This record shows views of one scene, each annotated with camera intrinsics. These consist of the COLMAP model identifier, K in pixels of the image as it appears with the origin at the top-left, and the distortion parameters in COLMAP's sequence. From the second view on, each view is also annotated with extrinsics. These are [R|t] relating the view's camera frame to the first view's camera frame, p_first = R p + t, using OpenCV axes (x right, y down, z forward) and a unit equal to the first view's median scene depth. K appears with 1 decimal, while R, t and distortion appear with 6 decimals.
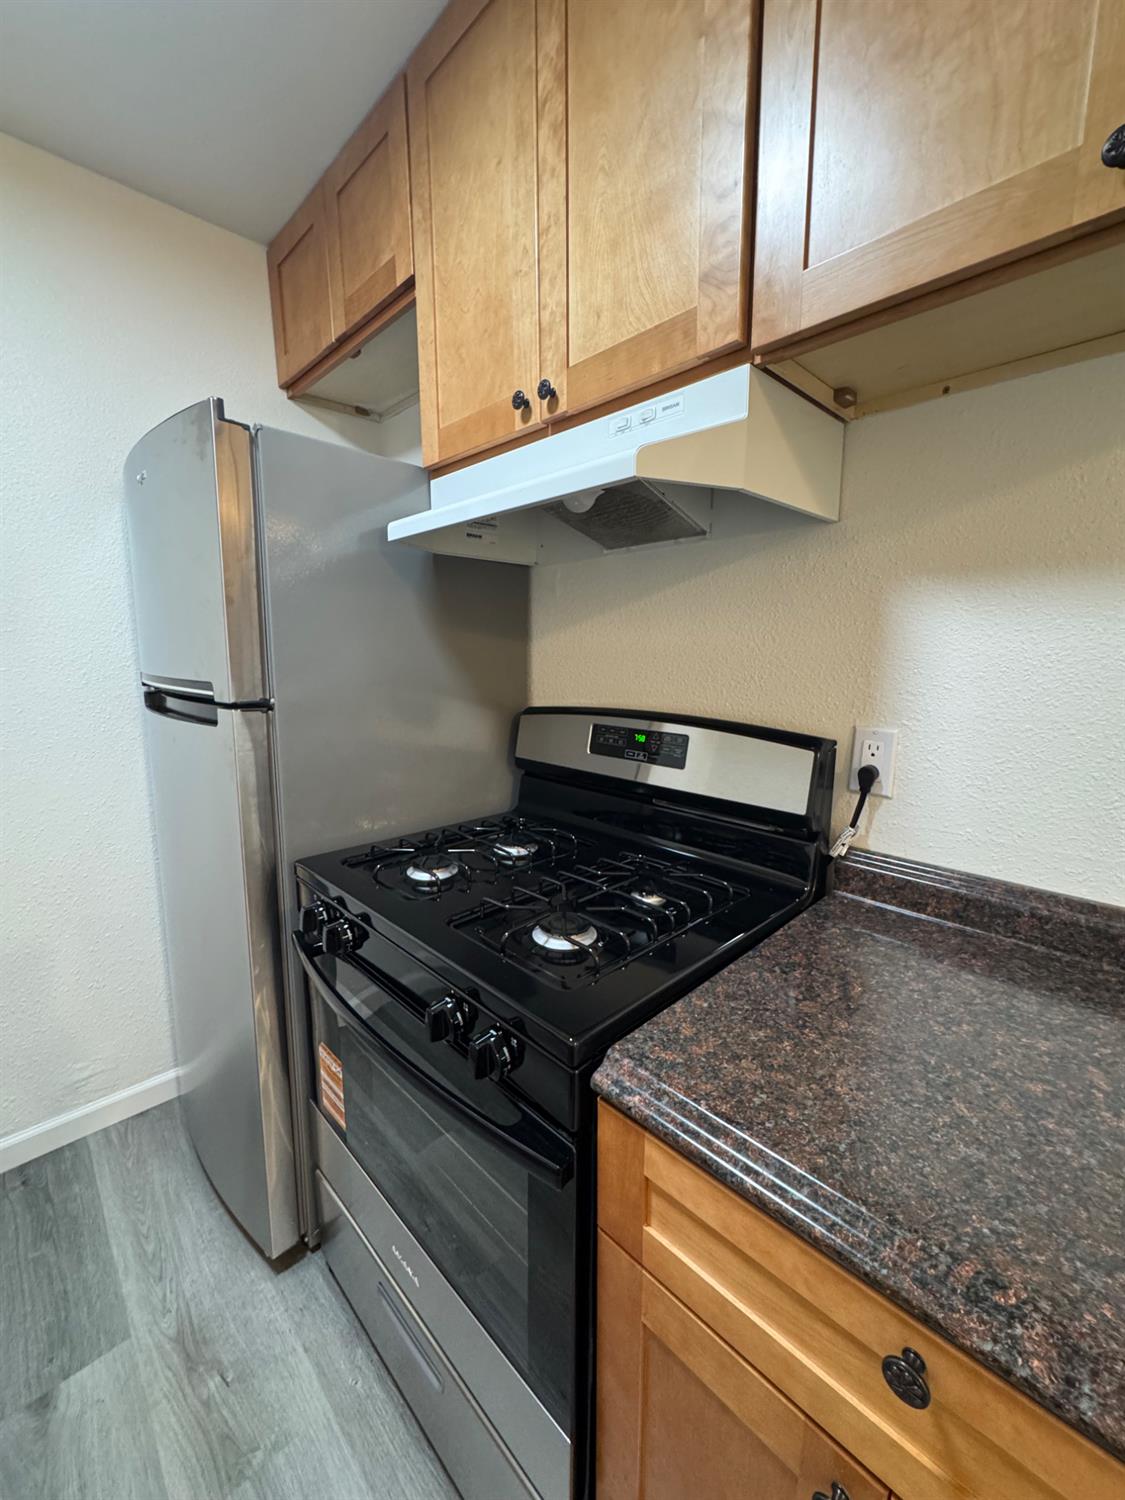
lens RADIAL K [[598.3, 0, 556.1], [0, 598.3, 749.8], [0, 0, 1]] dist [-0.003722, 0.001009]
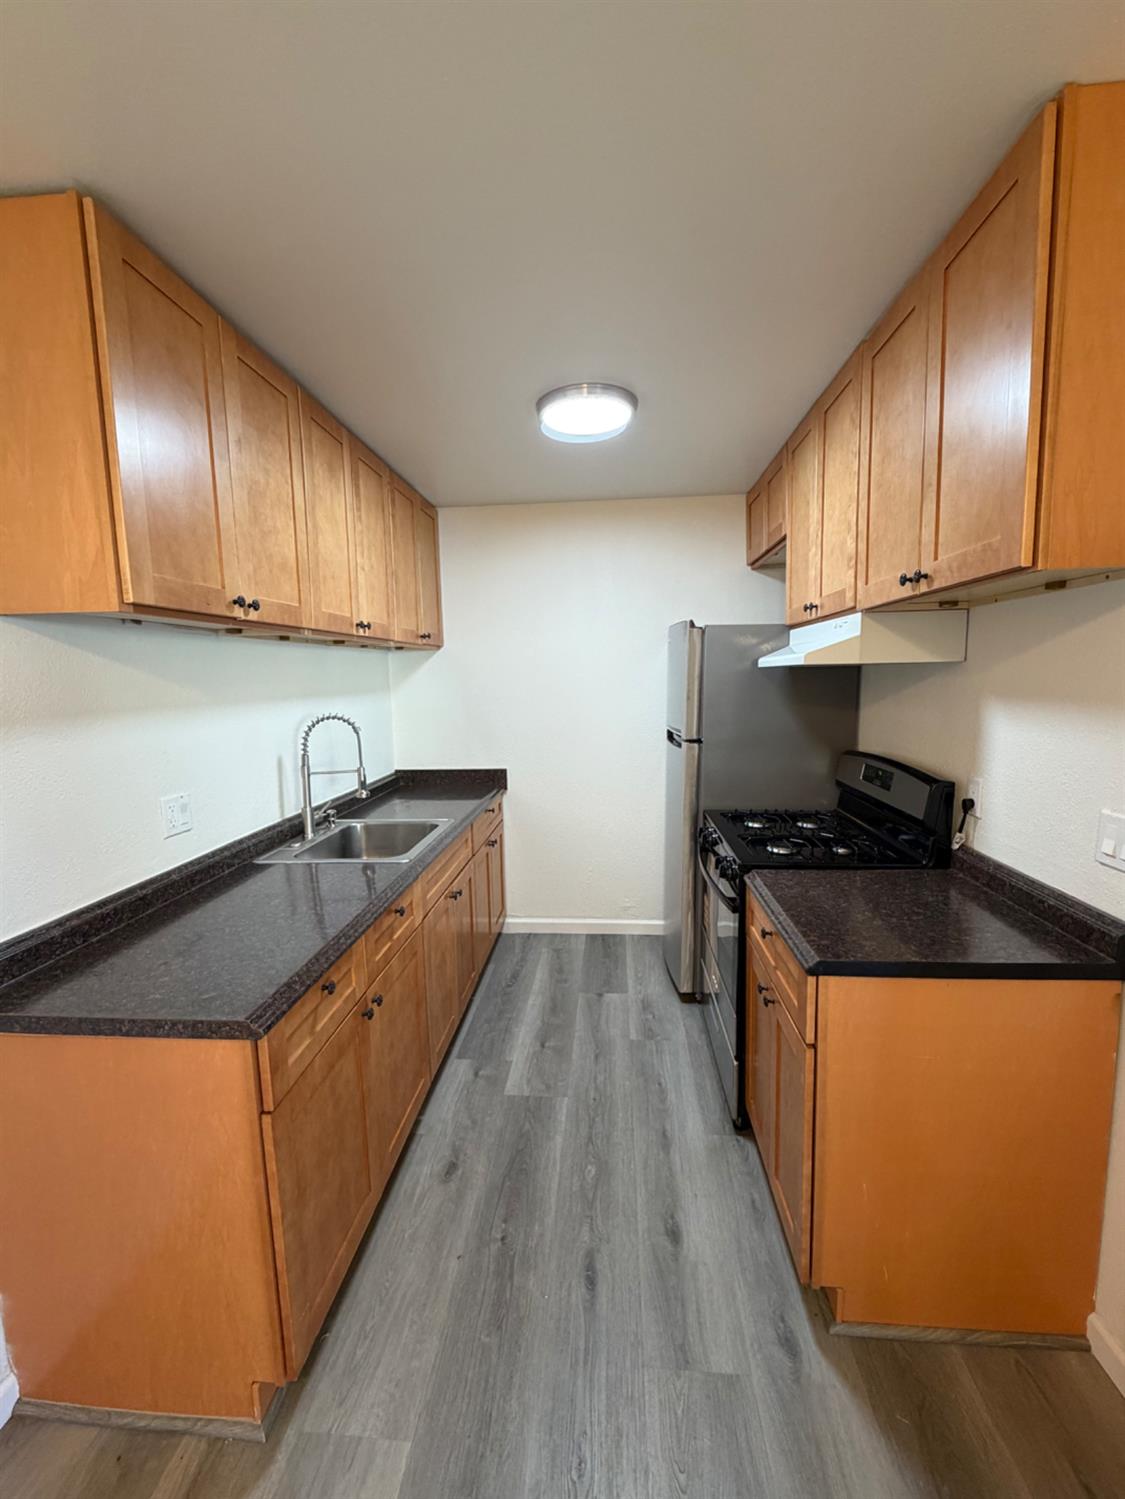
lens RADIAL K [[616.5, 0, 562.6], [0, 616.5, 749.4], [0, 0, 1]] dist [0.002400, 0.000366]
pose [[0.660329, 0.073610, -0.747360, 0.854628], [-0.103007, 0.994656, 0.006955, -0.004776], [0.743879, 0.072391, 0.664383, -0.877879]]
